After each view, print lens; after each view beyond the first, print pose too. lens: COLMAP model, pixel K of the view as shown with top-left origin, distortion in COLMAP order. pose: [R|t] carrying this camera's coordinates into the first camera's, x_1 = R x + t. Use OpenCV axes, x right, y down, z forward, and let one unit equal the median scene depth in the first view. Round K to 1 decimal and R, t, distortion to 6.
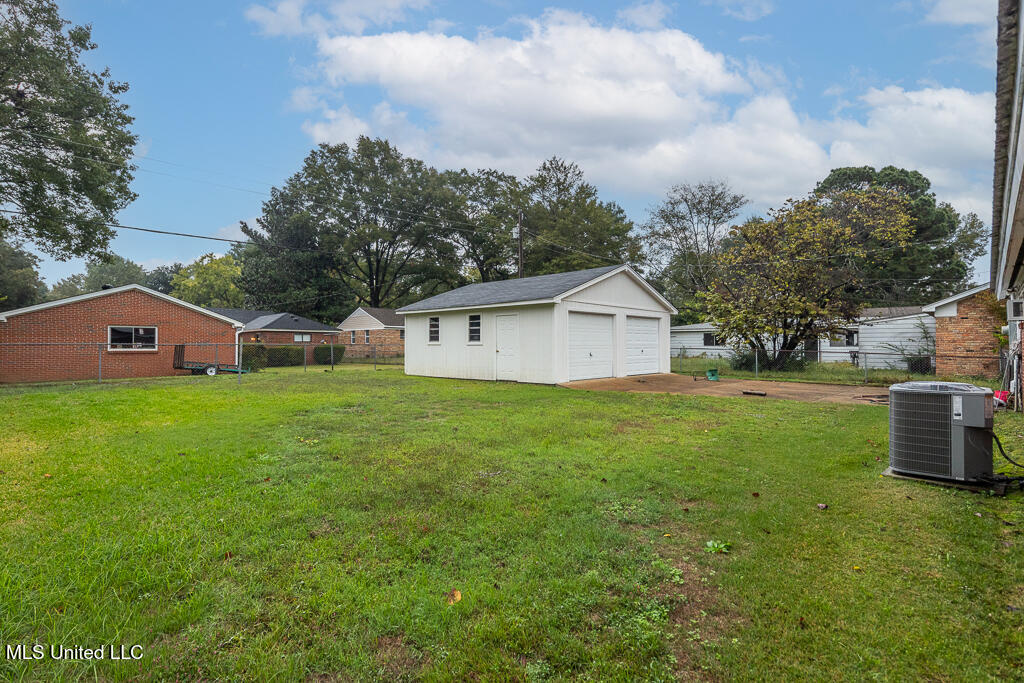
lens RADIAL K [[491.3, 0, 507.2], [0, 491.3, 342.4], [0, 0, 1]] dist [0.063470, -0.025160]
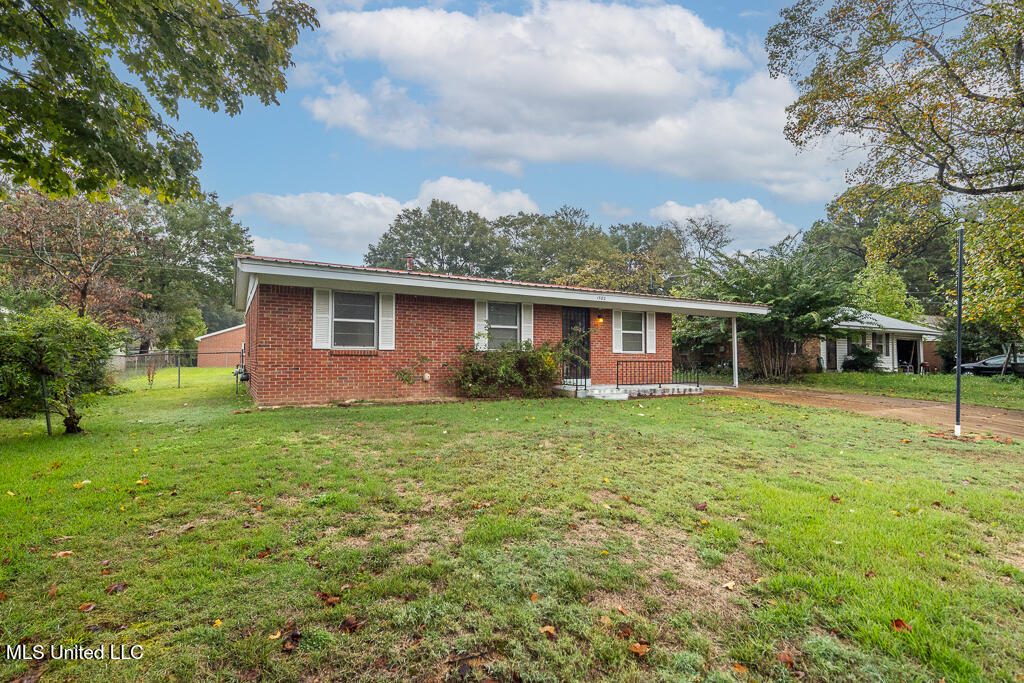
lens RADIAL K [[491.3, 0, 507.2], [0, 491.3, 342.4], [0, 0, 1]] dist [0.063470, -0.025160]
pose [[0.959648, -0.003018, -0.281187, 0.315067], [-0.004909, 0.999610, -0.027482, 0.008943], [0.281160, 0.027754, 0.959259, -0.247638]]
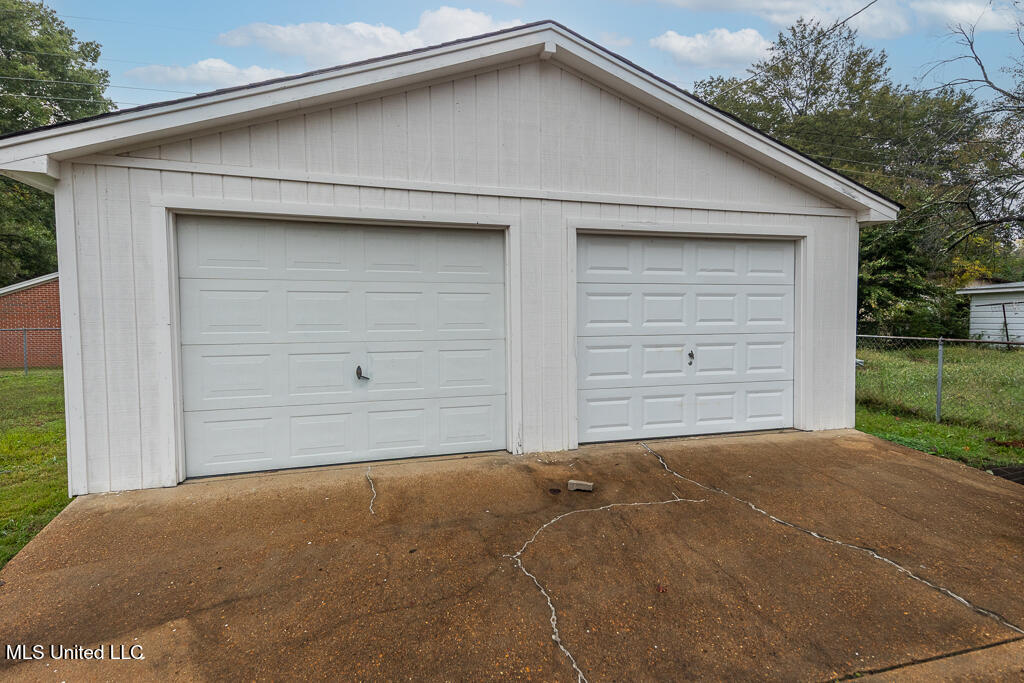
lens RADIAL K [[491.3, 0, 507.2], [0, 491.3, 342.4], [0, 0, 1]] dist [0.063470, -0.025160]
pose [[0.856012, 0.015986, -0.516708, 0.117173], [0.010356, 0.998791, 0.048059, -0.001715], [0.516851, -0.046490, 0.854812, 0.244026]]
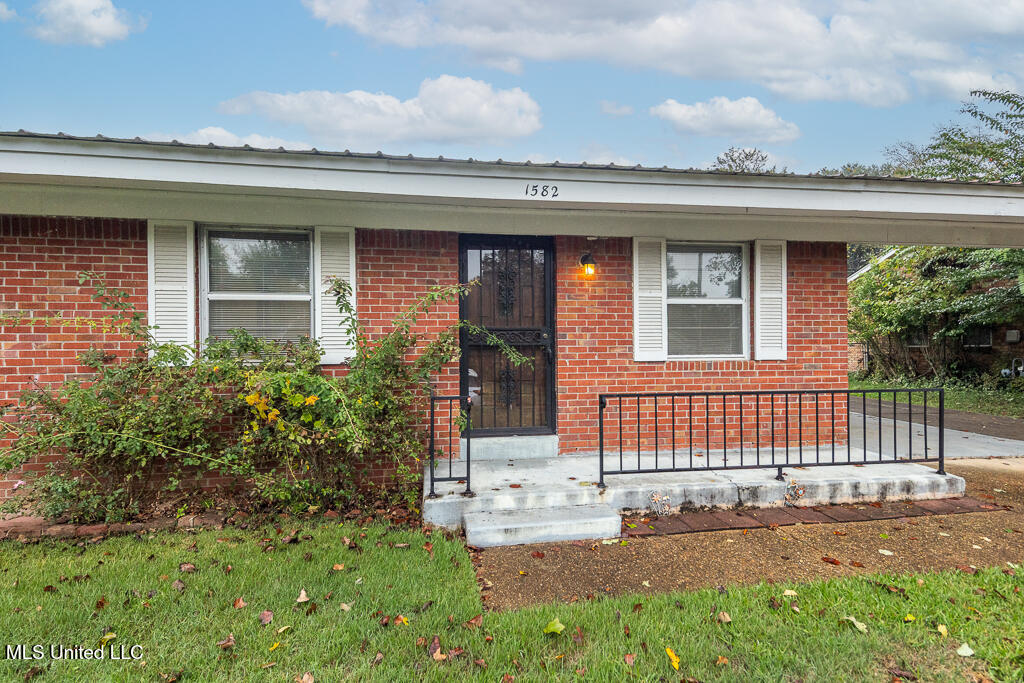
lens RADIAL K [[491.3, 0, 507.2], [0, 491.3, 342.4], [0, 0, 1]] dist [0.063470, -0.025160]
pose [[0.802122, -0.009732, -0.597081, 0.333337], [0.009321, 0.999949, -0.003777, 0.003028], [0.597088, -0.002536, 0.802172, -0.049262]]
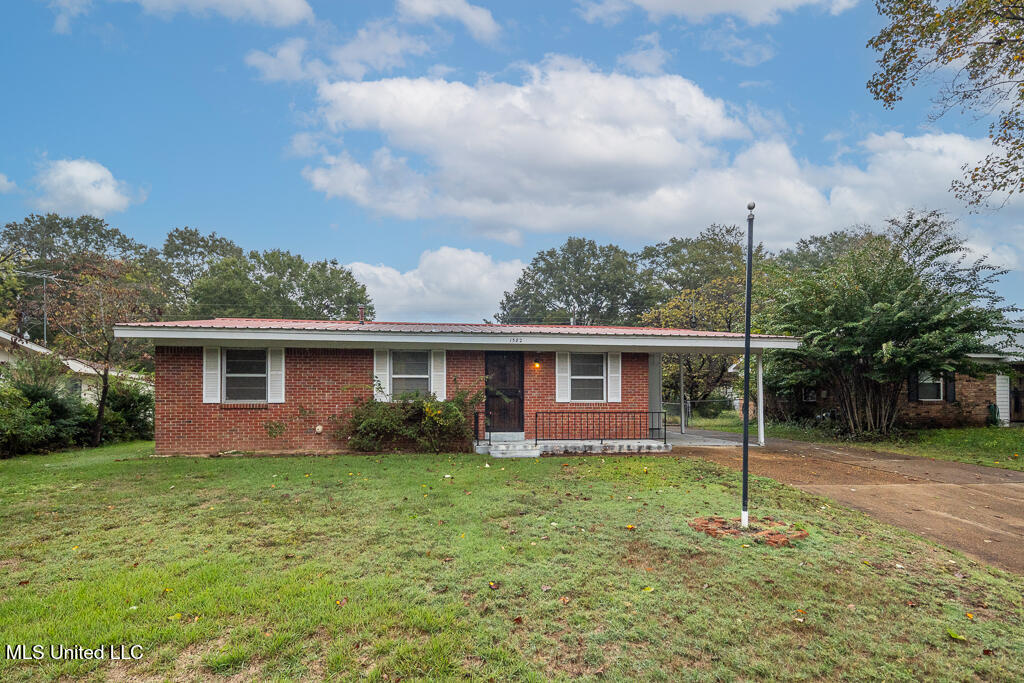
lens RADIAL K [[517.7, 0, 499.7], [0, 517.7, 377.5], [0, 0, 1]] dist [0.071070, -0.031051]
pose [[0.788963, -0.030898, -0.613664, 0.433150], [0.003439, 0.998941, -0.045875, 0.006216], [0.614431, 0.034083, 0.788234, -0.177446]]
